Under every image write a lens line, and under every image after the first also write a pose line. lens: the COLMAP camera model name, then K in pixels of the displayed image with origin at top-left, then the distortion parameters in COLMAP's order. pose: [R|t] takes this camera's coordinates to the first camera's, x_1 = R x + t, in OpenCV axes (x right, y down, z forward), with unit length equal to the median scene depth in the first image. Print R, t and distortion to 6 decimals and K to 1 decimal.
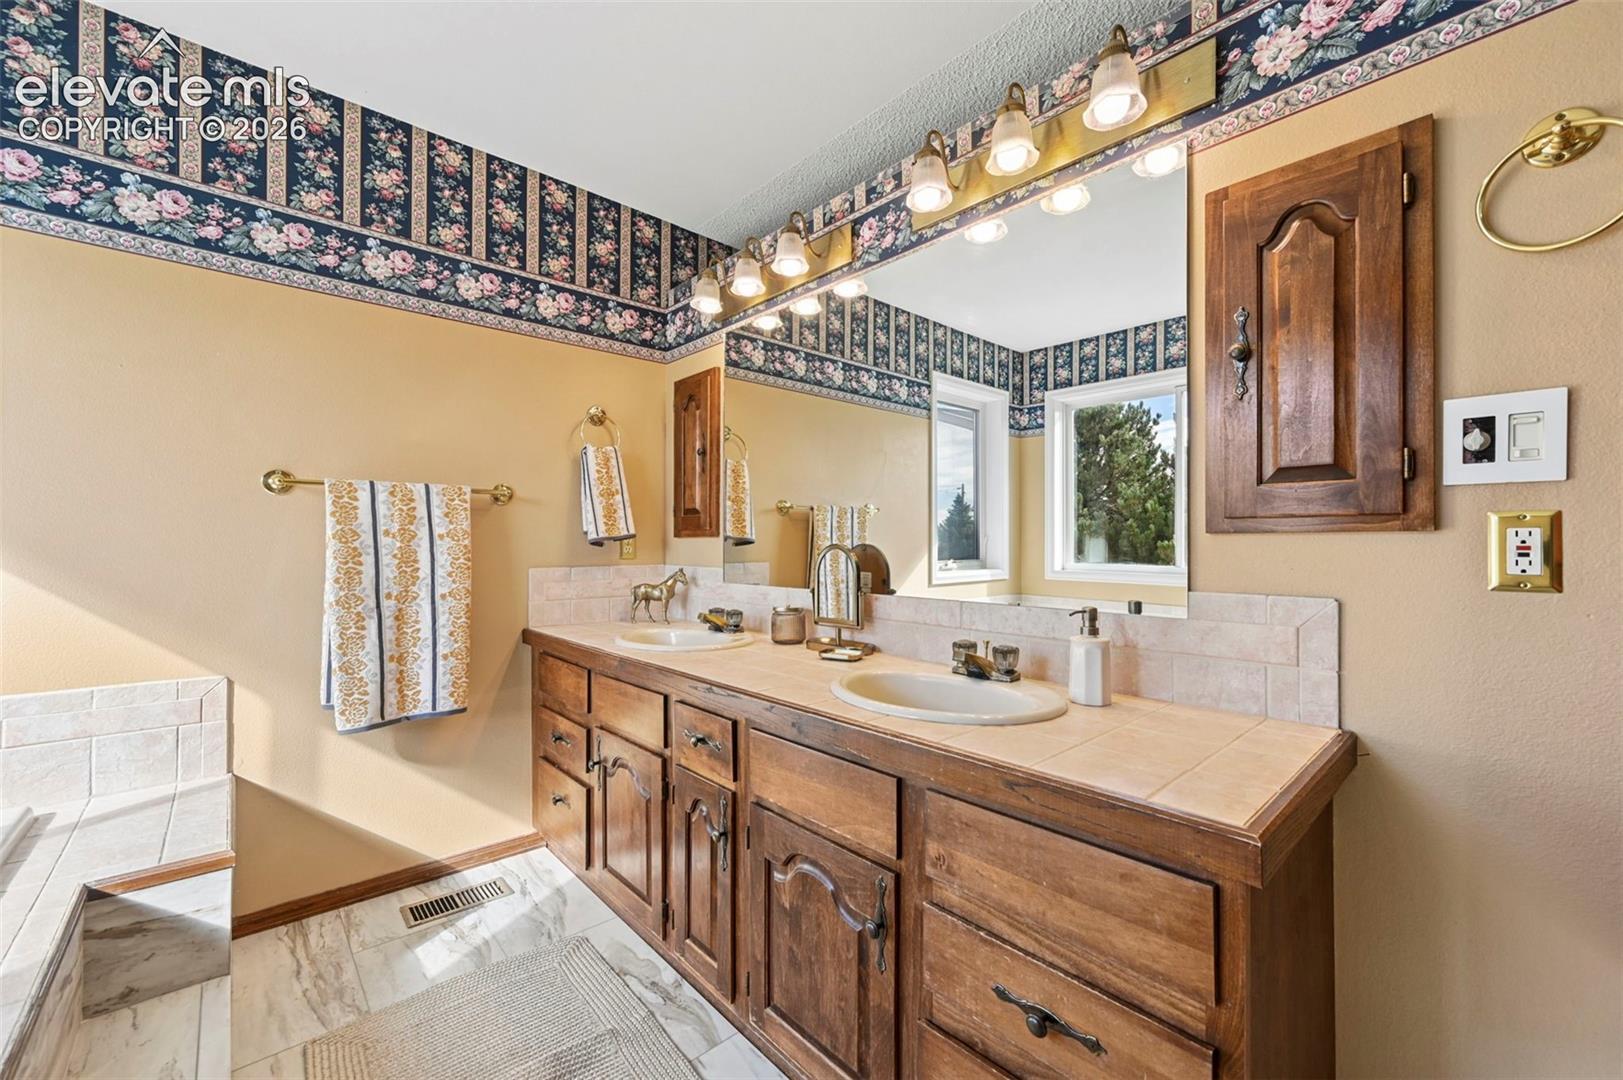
lens RADIAL K [[646.5, 0, 813.6], [0, 646.5, 542.4], [0, 0, 1]] dist [-0.000972, -0.000017]
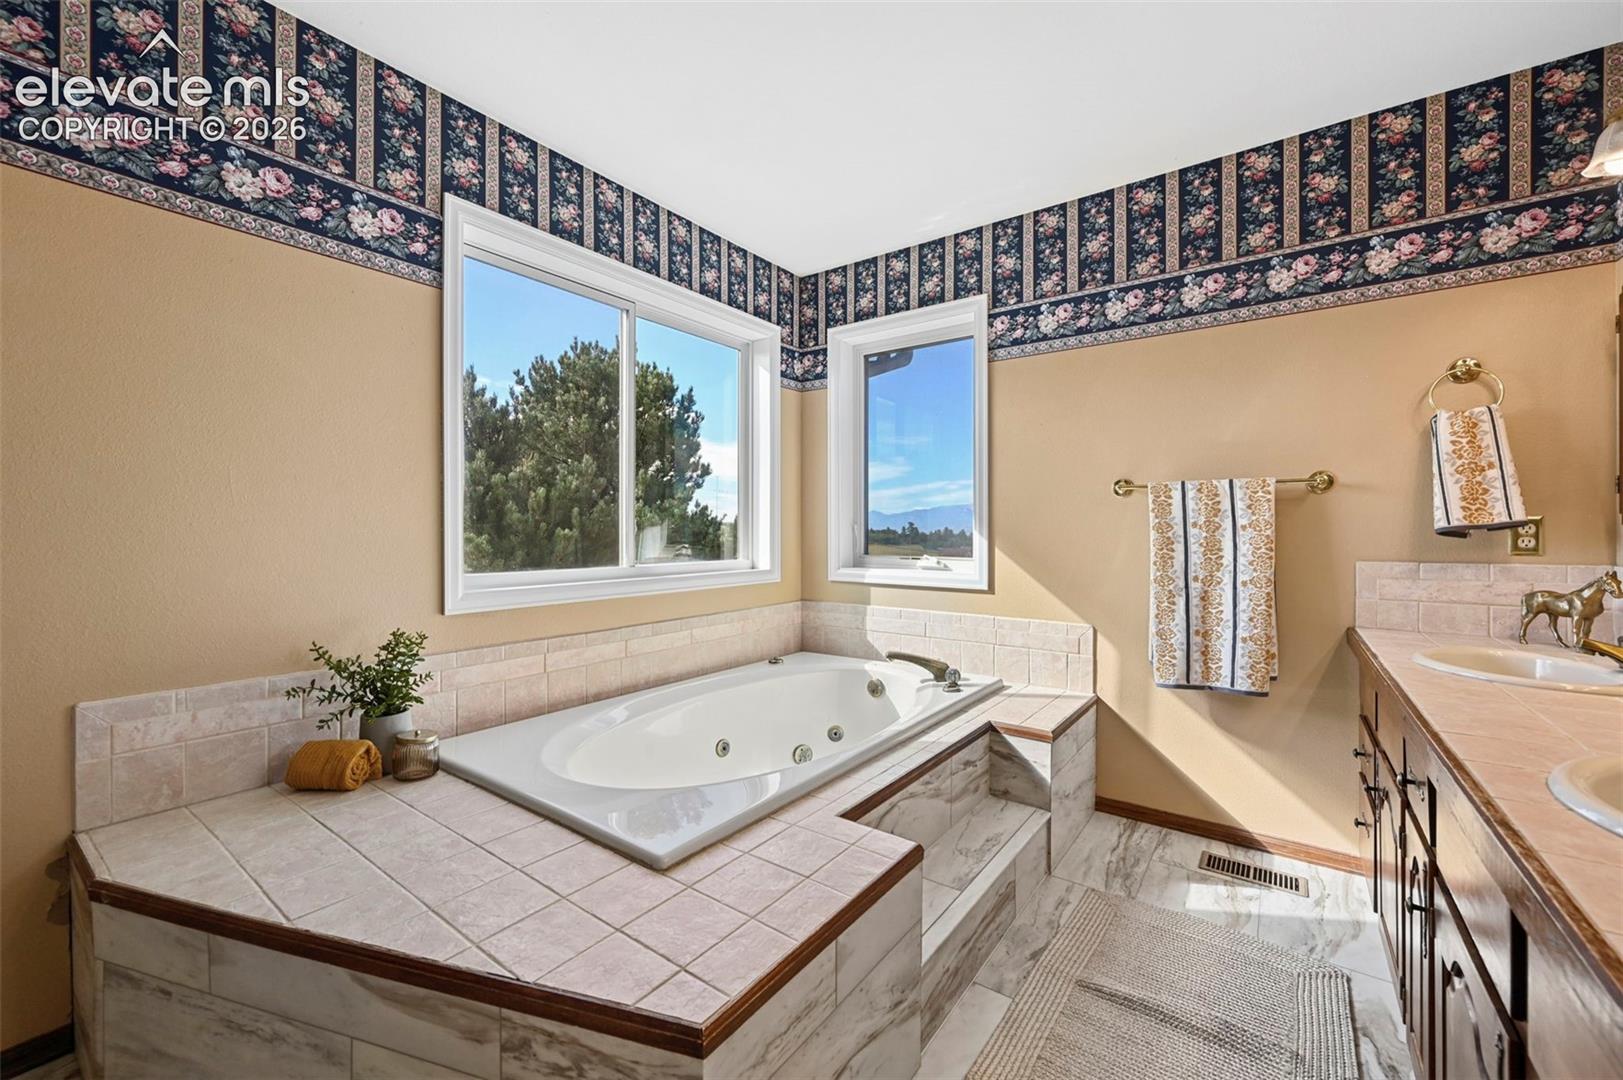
lens RADIAL K [[646.5, 0, 813.4], [0, 646.5, 534.3], [0, 0, 1]] dist [-0.000972, -0.000017]
pose [[0.197818, 0.002338, -0.980236, 0.339541], [0.001834, 0.999995, 0.002756, -0.001644], [0.980237, -0.002343, 0.197813, 0.092559]]
